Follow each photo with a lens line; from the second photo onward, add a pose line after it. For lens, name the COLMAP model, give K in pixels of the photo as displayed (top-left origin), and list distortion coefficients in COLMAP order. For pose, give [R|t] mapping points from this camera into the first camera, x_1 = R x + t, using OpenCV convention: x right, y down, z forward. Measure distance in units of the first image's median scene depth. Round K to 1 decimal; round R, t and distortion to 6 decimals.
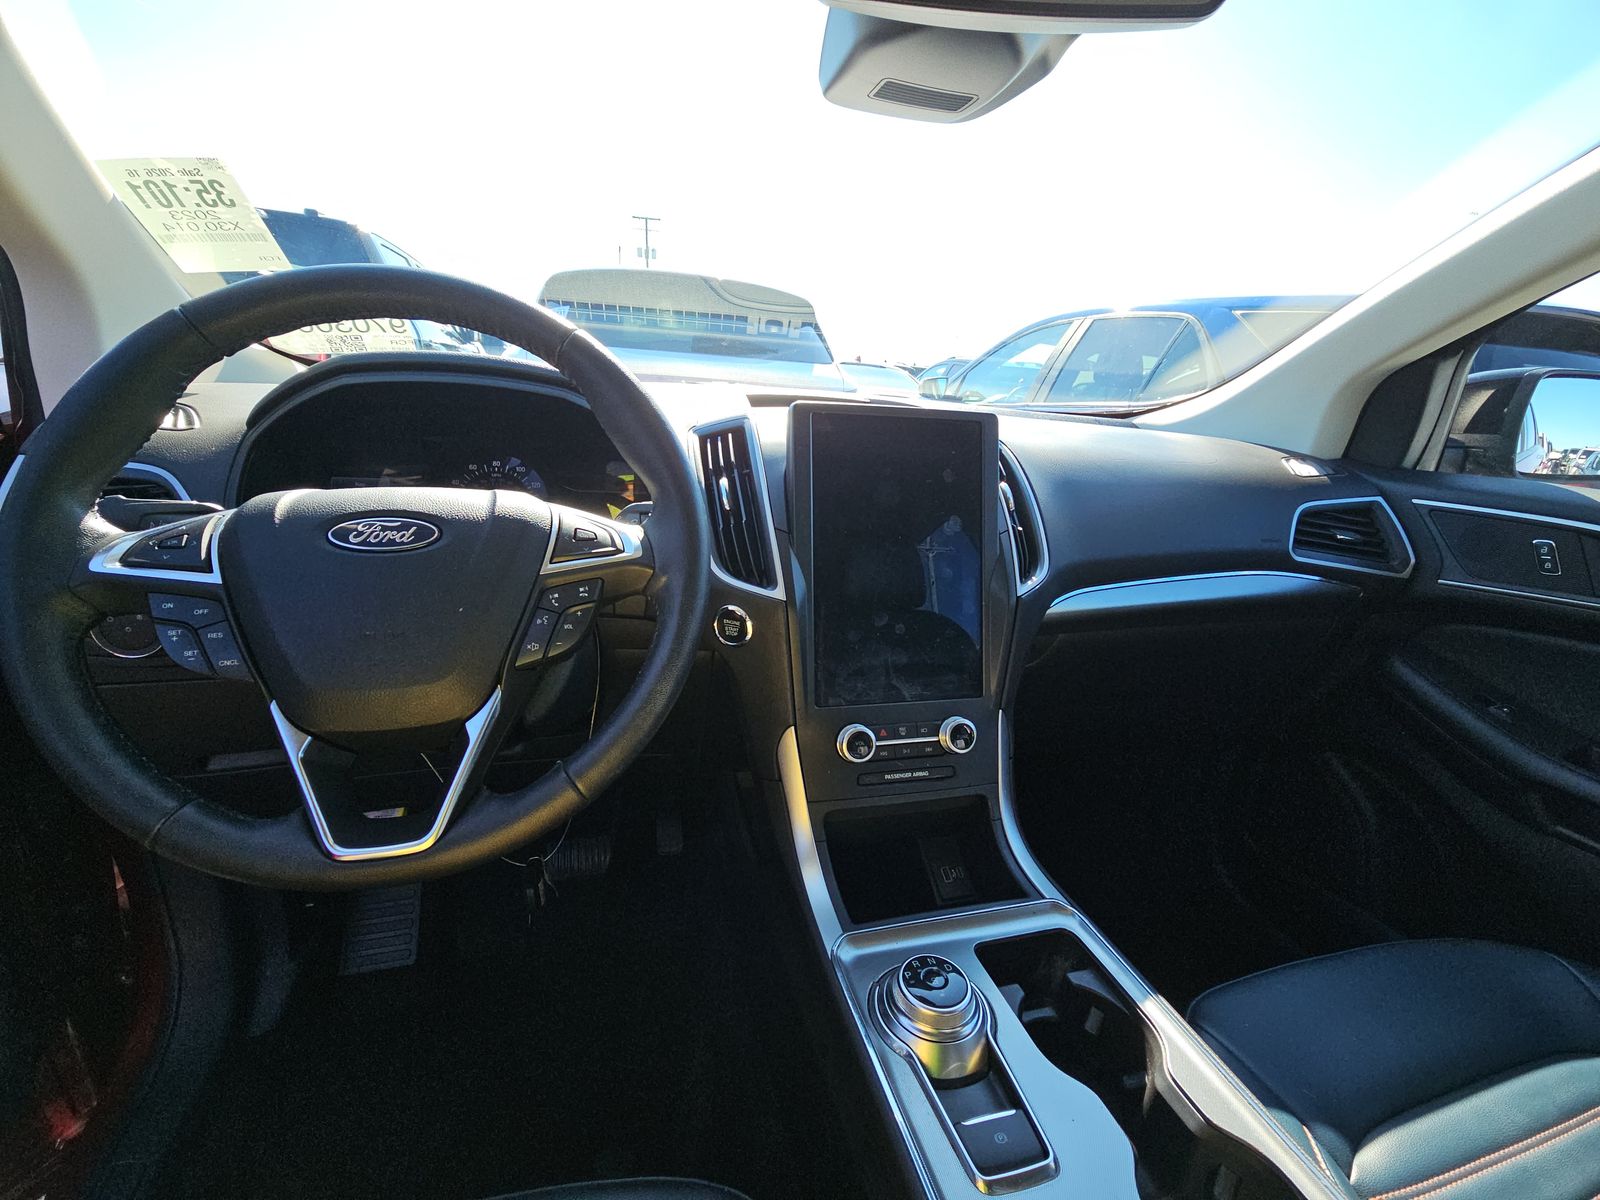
lens RADIAL K [[642.7, 0, 789.5], [0, 642.7, 615.0], [0, 0, 1]] dist [0.001134, -0.000272]
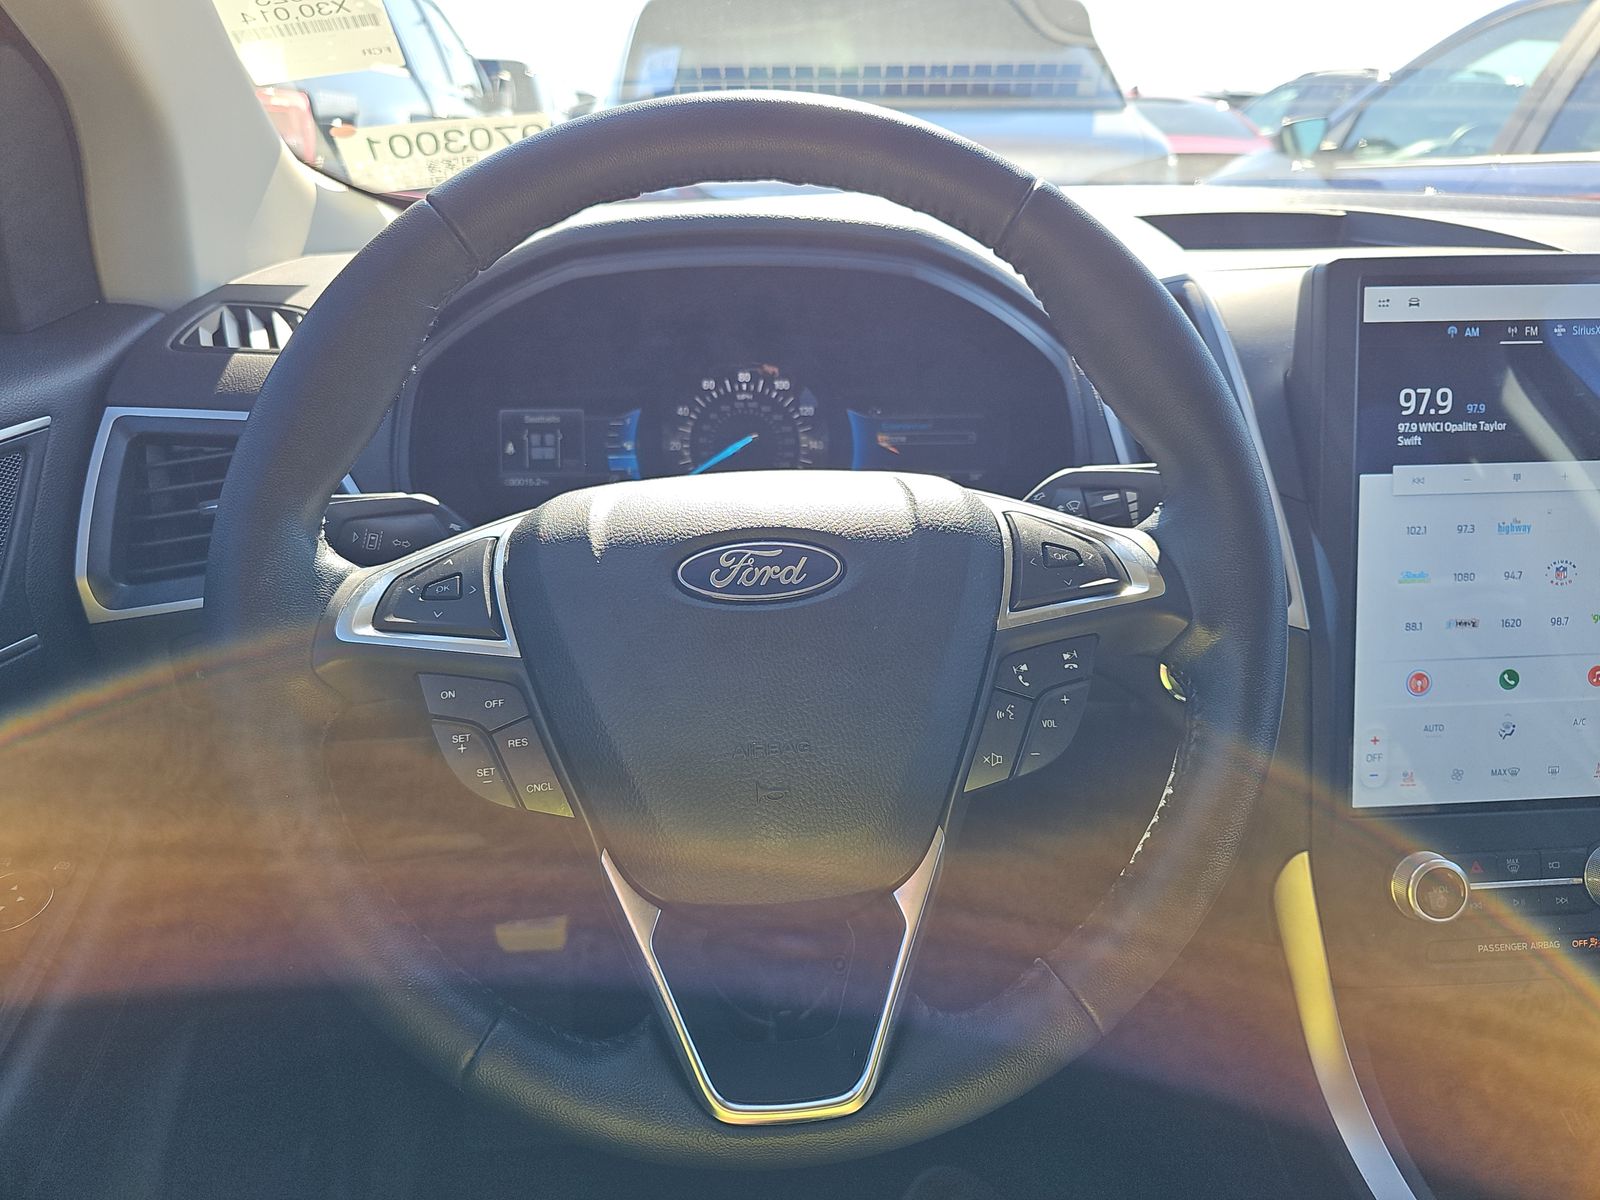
lens RADIAL K [[1074.8, 0, 805.7], [0, 1074.8, 585.2], [0, 0, 1]] dist [0.022775, -0.009444]
pose [[0.984965, 0.004440, -0.172695, -0.412393], [0.002764, 0.999137, 0.041453, -0.151426], [0.172730, -0.041307, 0.984103, 0.033022]]
